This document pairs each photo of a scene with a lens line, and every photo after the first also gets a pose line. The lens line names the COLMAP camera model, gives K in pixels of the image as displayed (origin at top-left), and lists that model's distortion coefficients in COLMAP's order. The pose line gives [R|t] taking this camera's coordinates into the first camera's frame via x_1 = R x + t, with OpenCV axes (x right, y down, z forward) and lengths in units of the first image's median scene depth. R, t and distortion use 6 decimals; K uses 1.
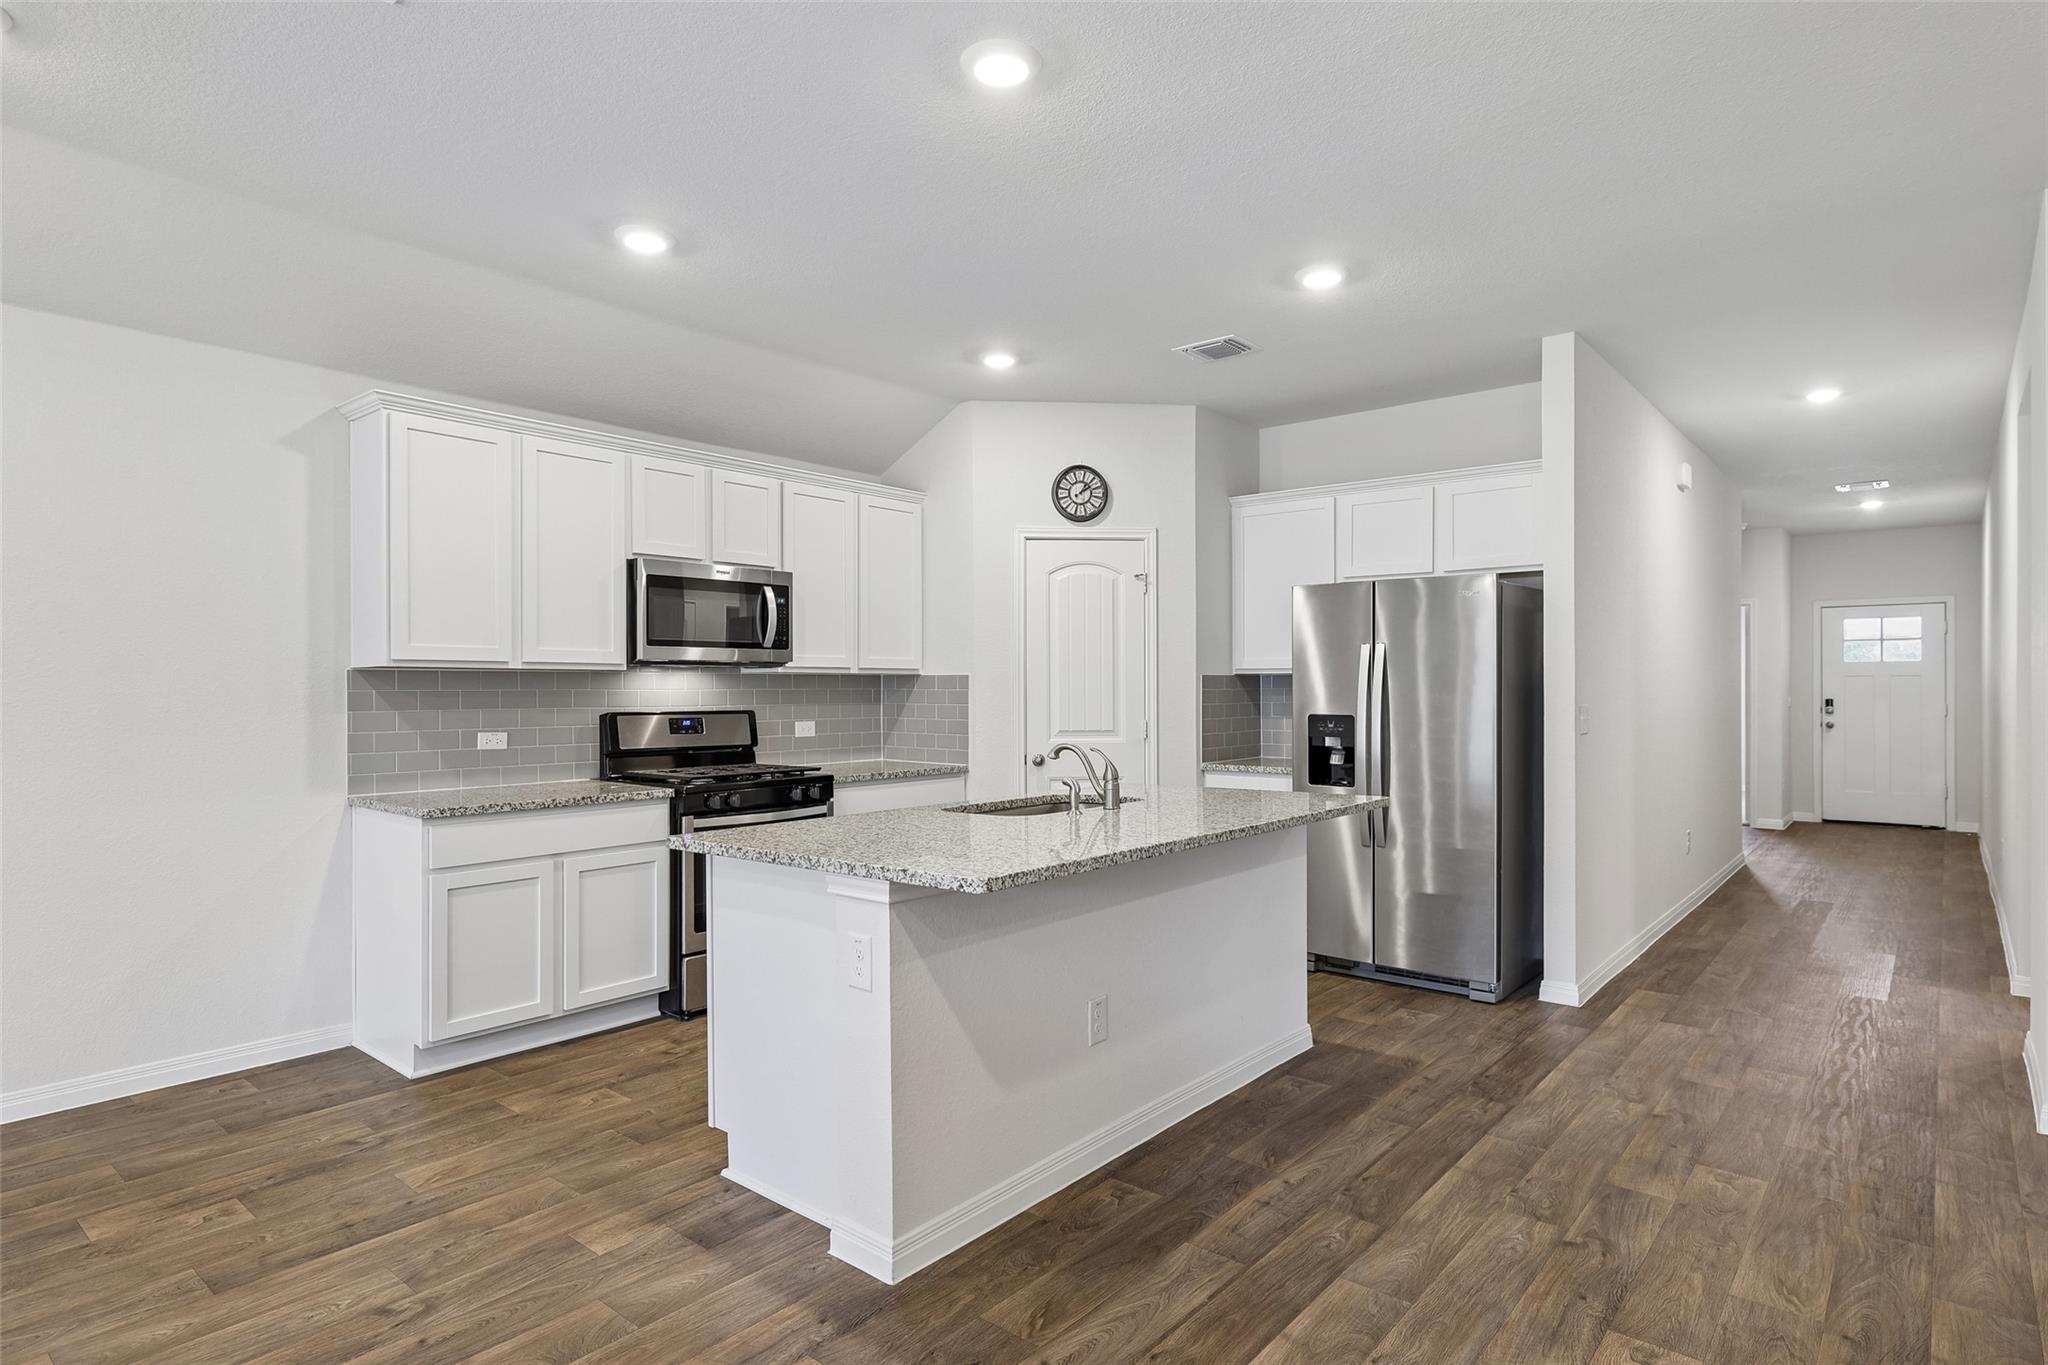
lens RADIAL K [[1098.4, 0, 1026.3], [0, 1098.4, 685.8], [0, 0, 1]] dist [0.001121, 0.004591]
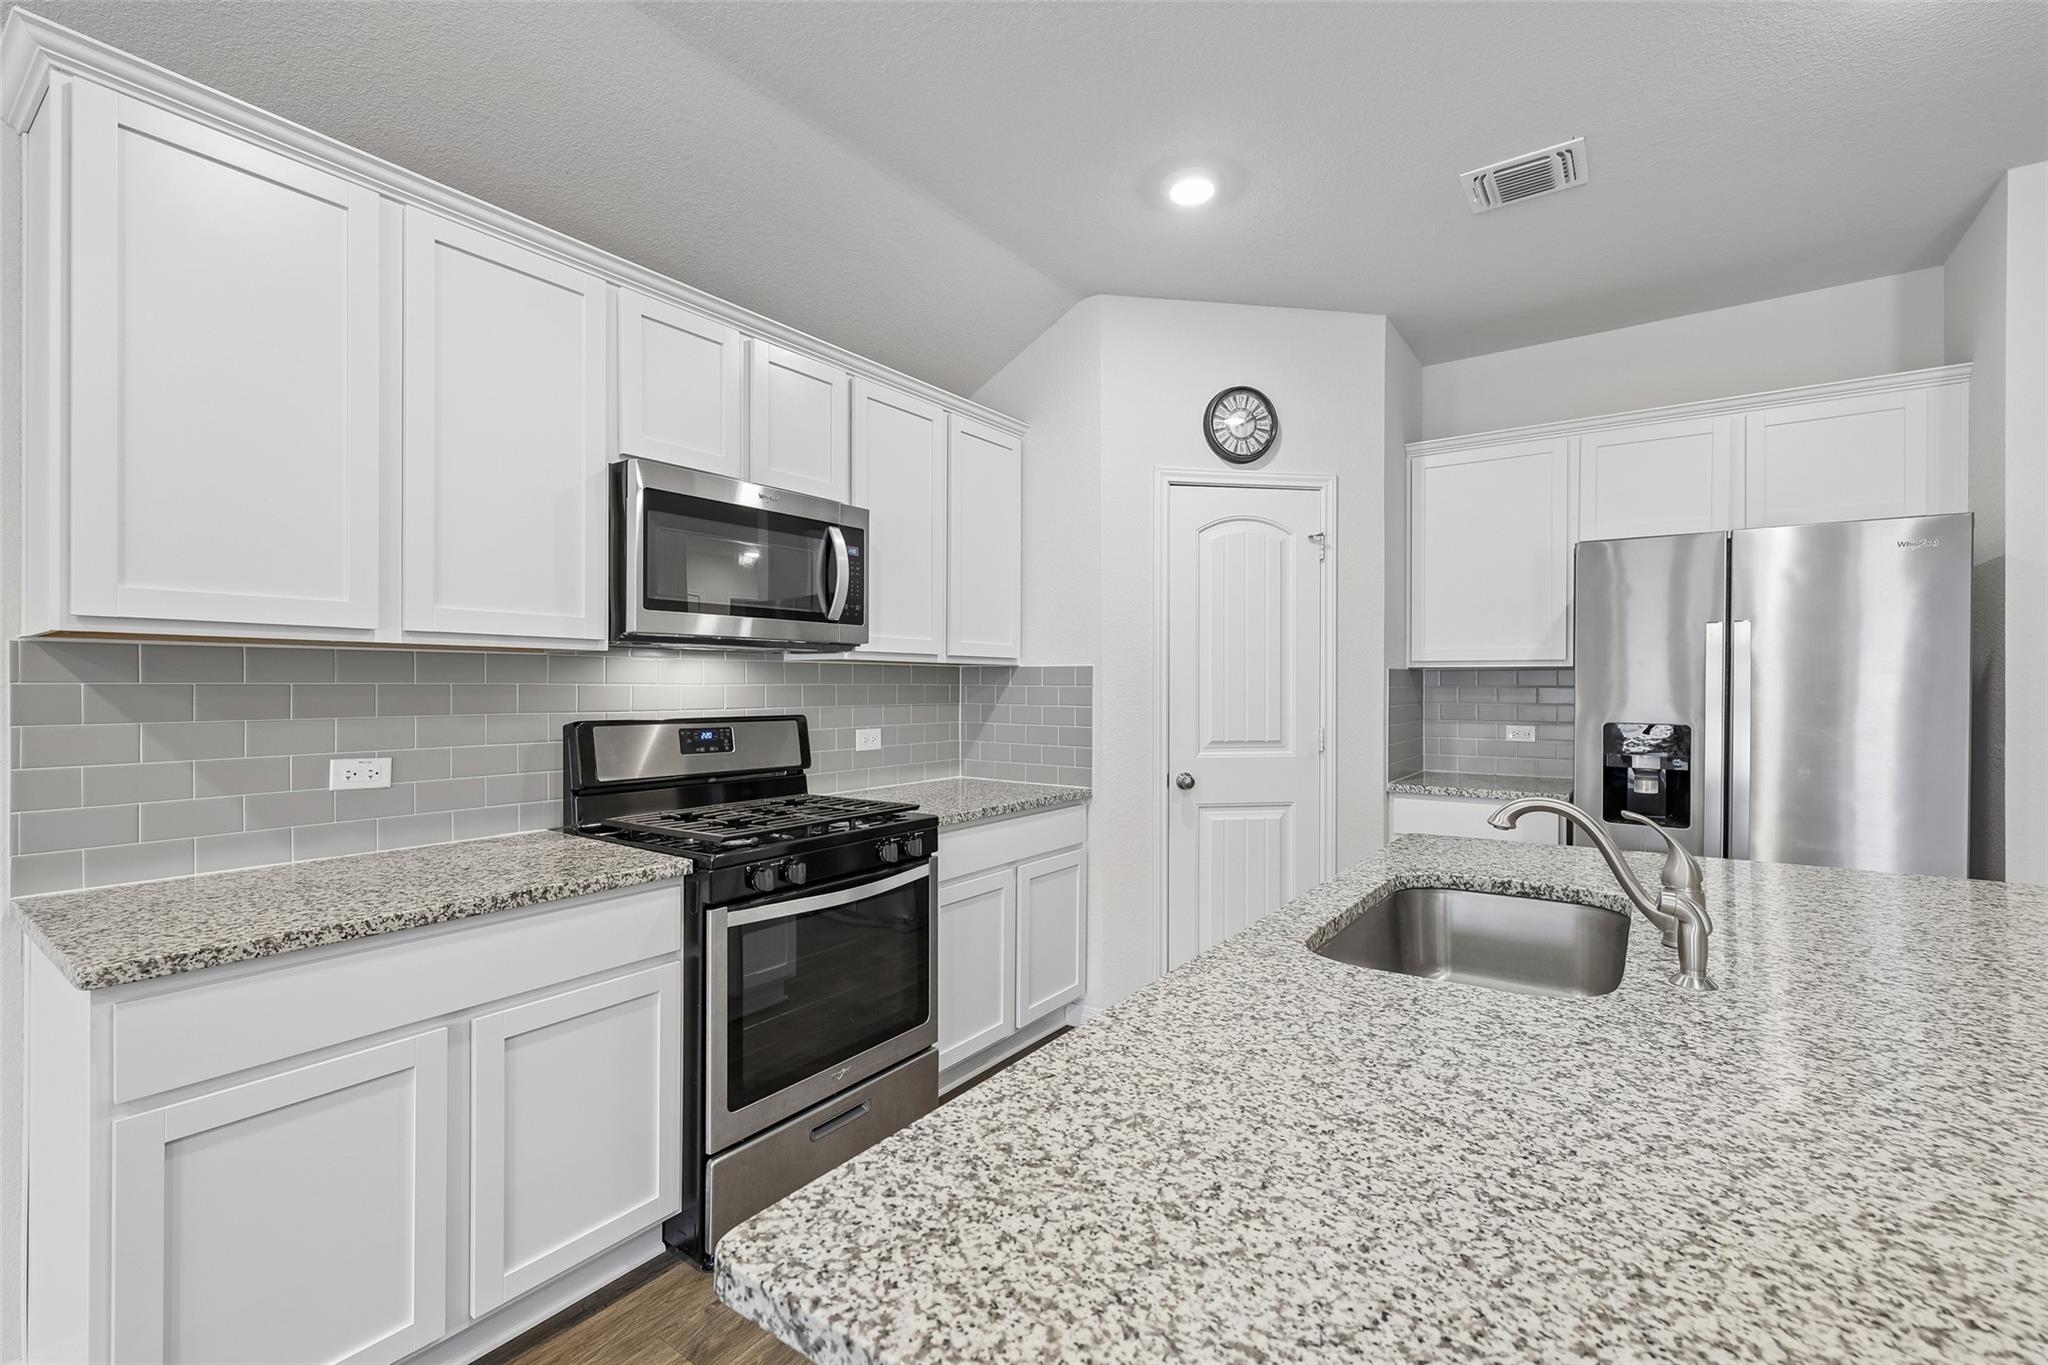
lens RADIAL K [[863.6, 0, 1017.9], [0, 863.6, 690.6], [0, 0, 1]] dist [-0.004546, 0.001605]
pose [[0.997658, 0.004044, 0.068275, -0.164997], [-0.004587, 0.999959, 0.007799, 0.002537], [-0.068240, -0.008094, 0.997636, 0.490290]]
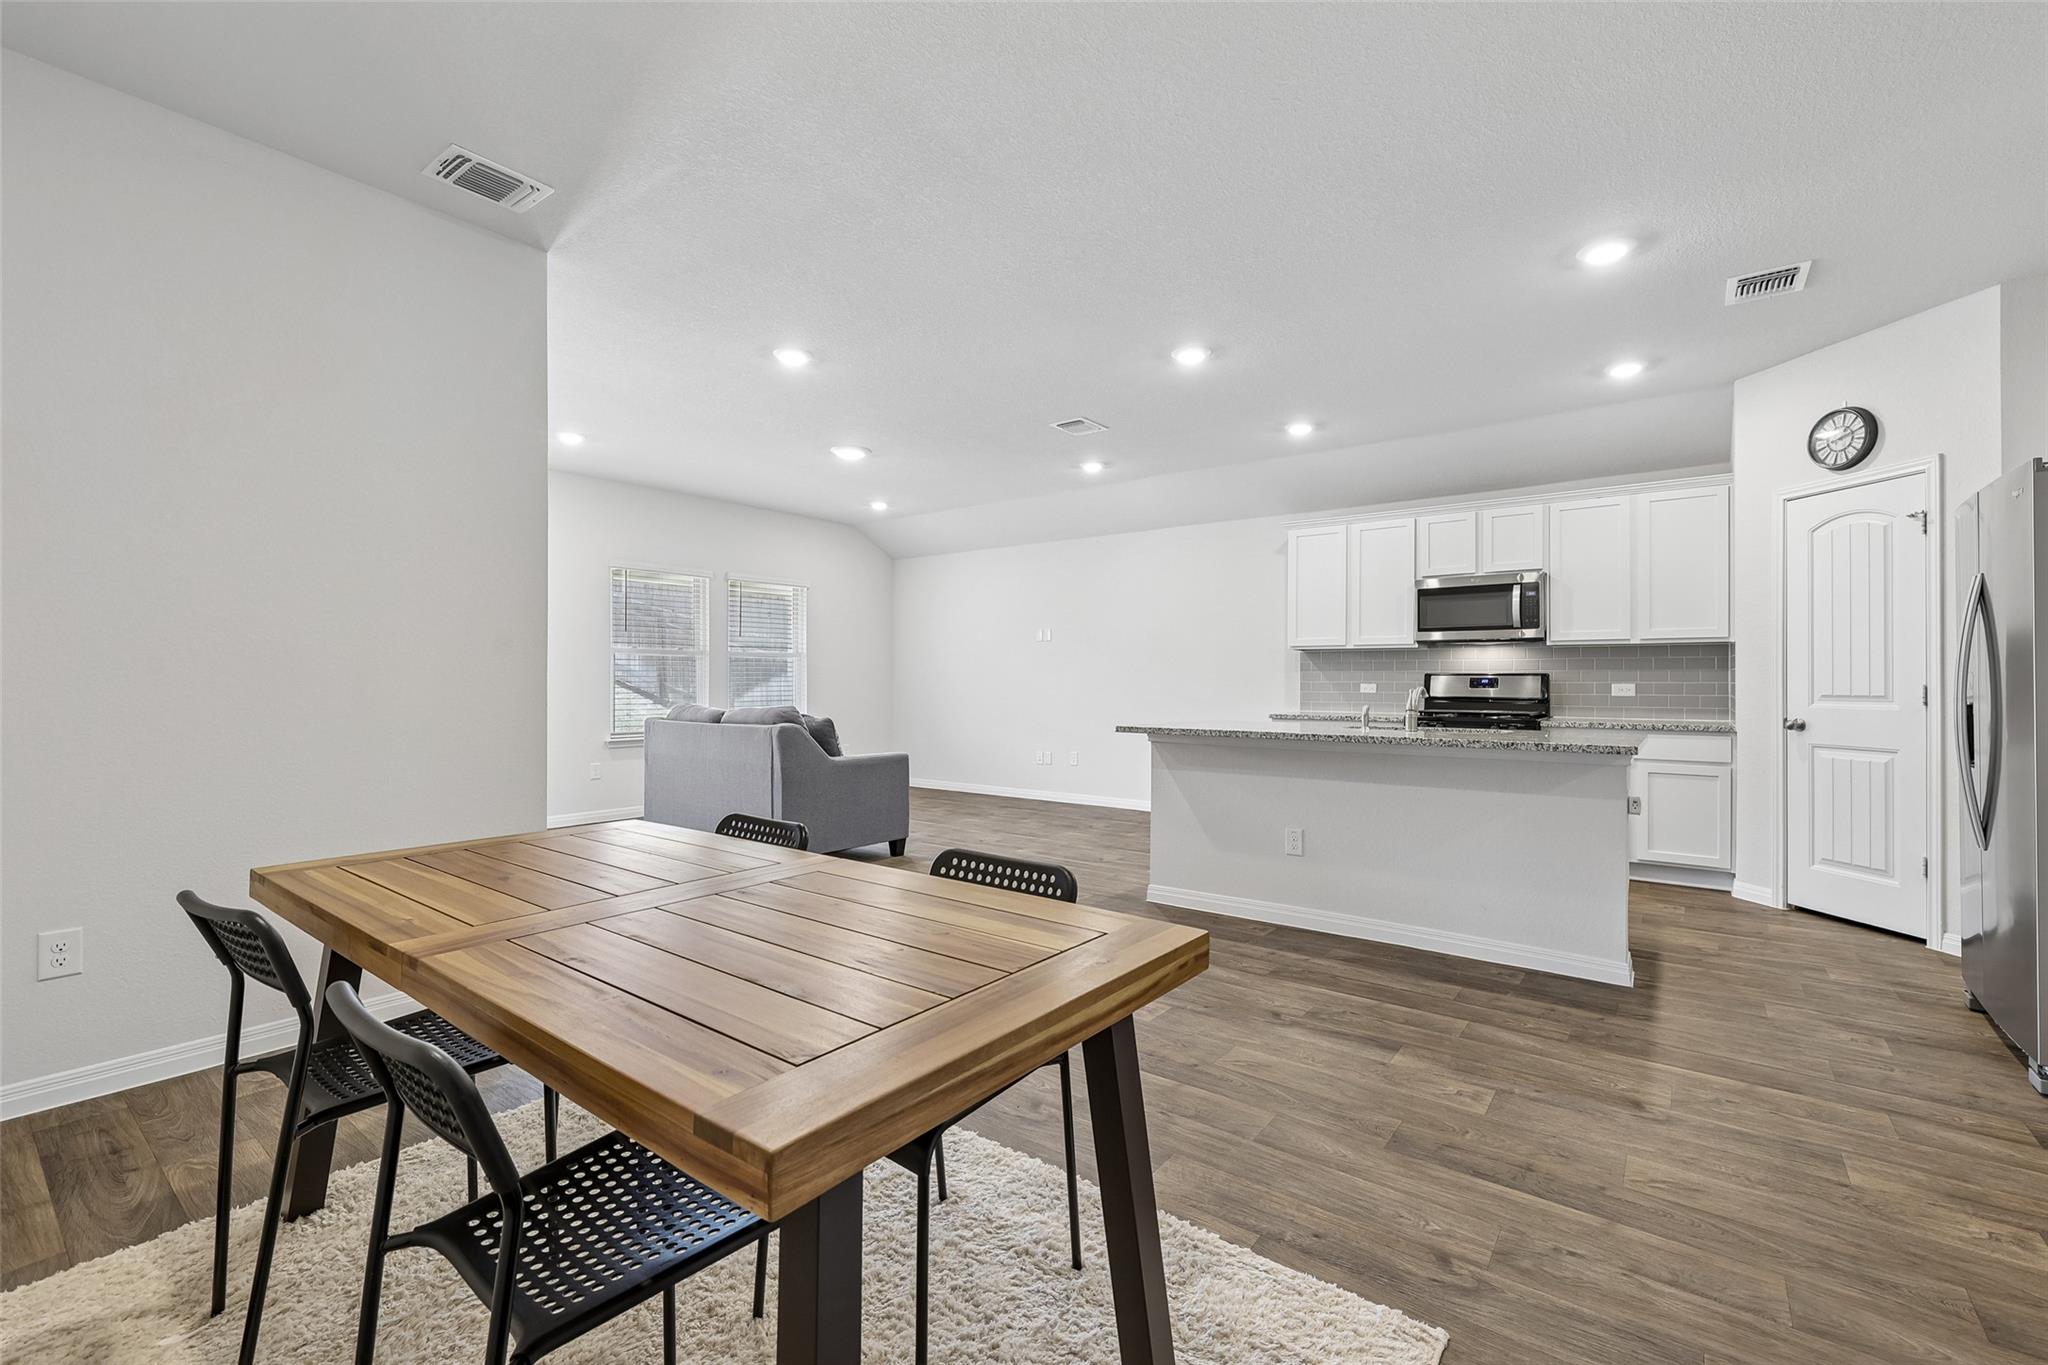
lens RADIAL K [[863.6, 0, 1037.0], [0, 863.6, 686.0], [0, 0, 1]] dist [-0.004546, 0.001605]
pose [[0.055059, 0.009689, -0.998436, 0.859541], [0.000288, 0.999953, 0.009720, 0.029860], [0.998483, -0.000823, 0.055053, 0.327608]]
